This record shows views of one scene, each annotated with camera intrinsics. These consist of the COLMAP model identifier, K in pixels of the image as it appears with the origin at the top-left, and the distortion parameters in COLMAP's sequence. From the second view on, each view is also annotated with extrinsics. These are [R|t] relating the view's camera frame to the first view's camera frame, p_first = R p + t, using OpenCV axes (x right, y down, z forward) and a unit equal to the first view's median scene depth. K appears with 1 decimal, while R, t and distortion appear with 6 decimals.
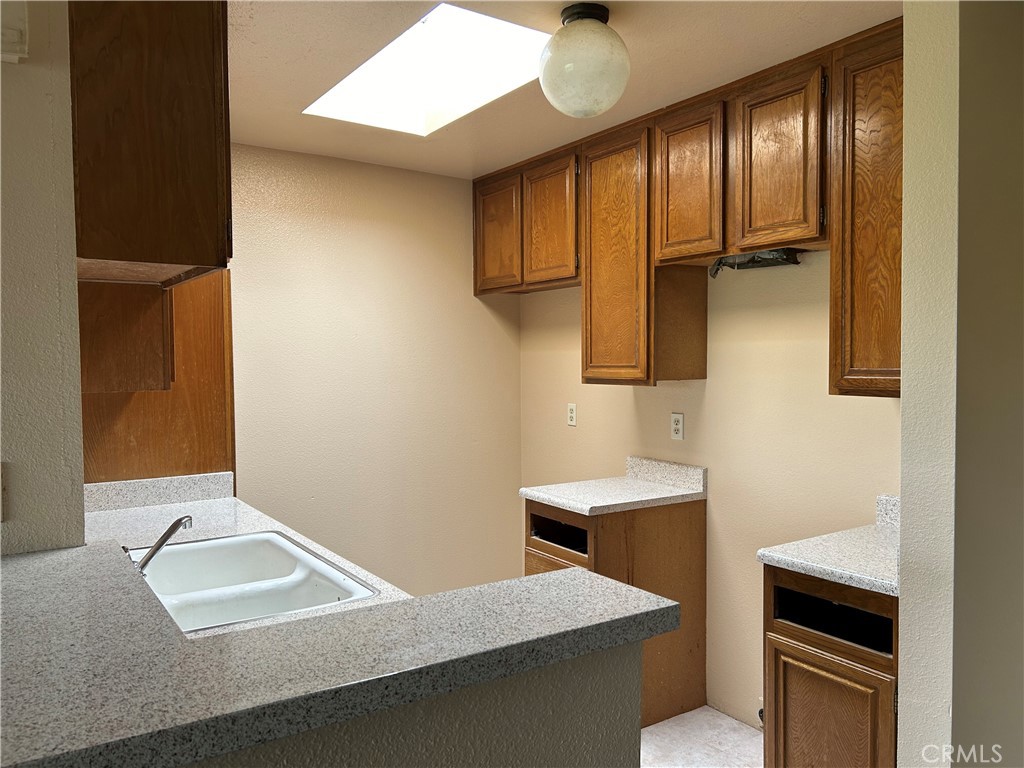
lens RADIAL K [[769.4, 0, 516.9], [0, 769.4, 383.8], [0, 0, 1]] dist [0.045119, -0.045578]
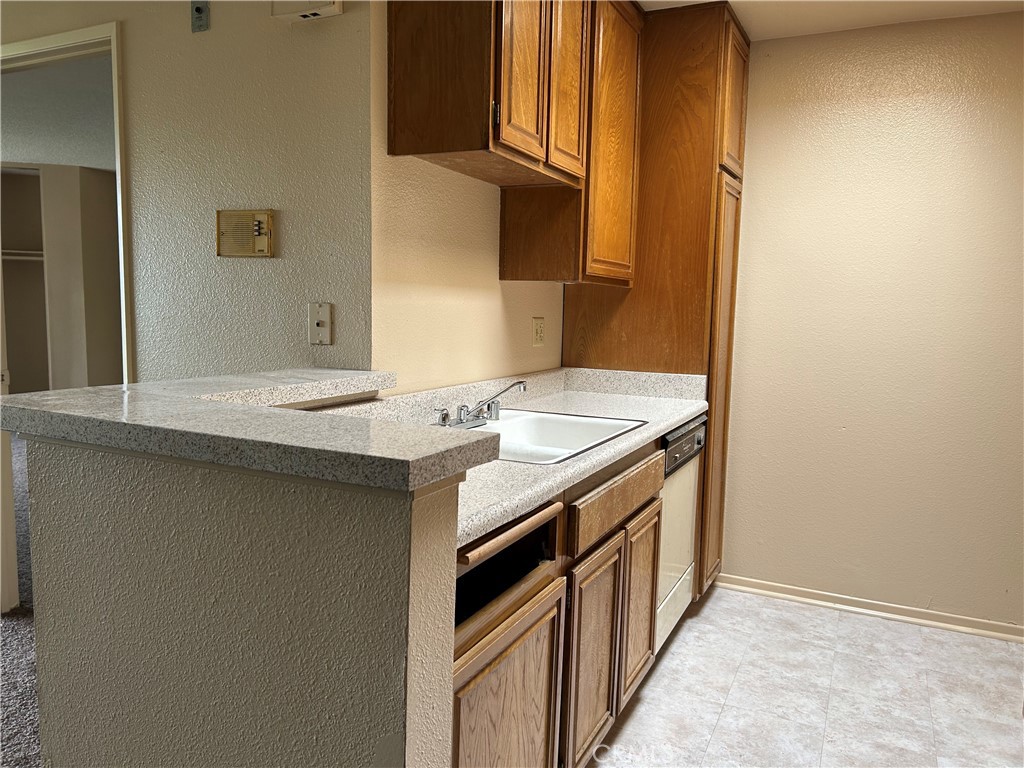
lens RADIAL K [[769.4, 0, 511.4], [0, 769.4, 382.9], [0, 0, 1]] dist [0.045119, -0.045578]
pose [[0.505923, 0.101815, -0.856549, 0.378816], [-0.055960, 0.994792, 0.085195, 0.052977], [0.860762, 0.004831, 0.508985, 0.278124]]
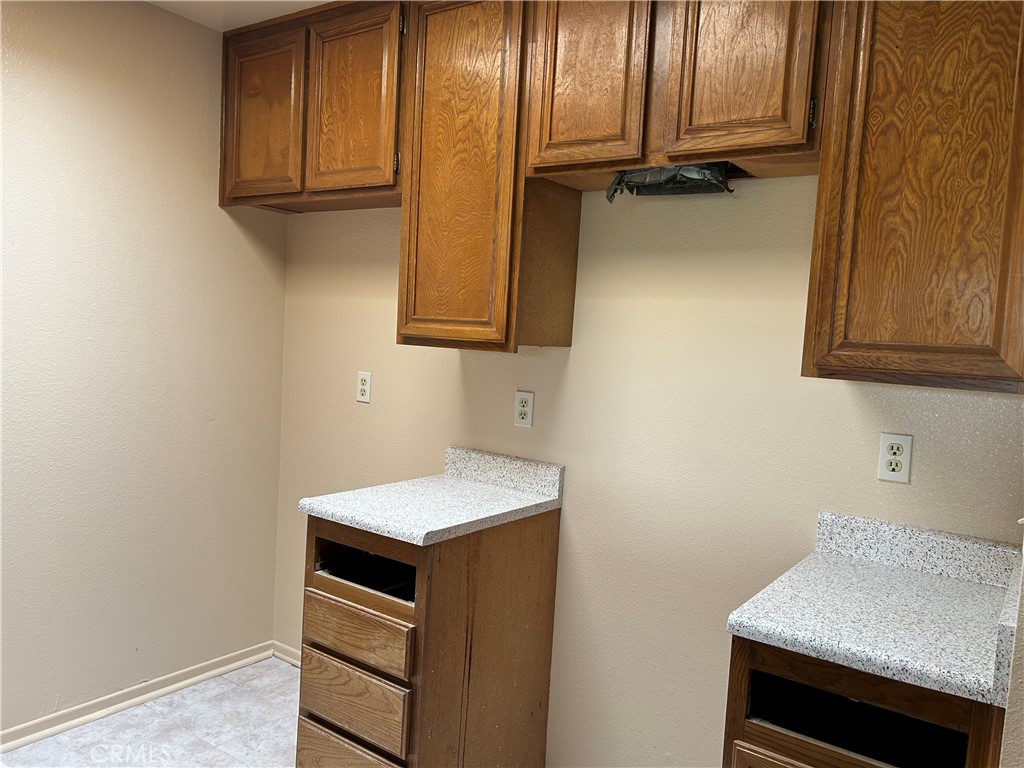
lens RADIAL K [[769.4, 0, 538.4], [0, 769.4, 392.5], [0, 0, 1]] dist [0.045119, -0.045578]
pose [[0.929482, 0.033828, 0.367313, -0.056425], [-0.052133, 0.997838, 0.040025, 0.010551], [-0.365164, -0.056351, 0.929236, 0.353237]]
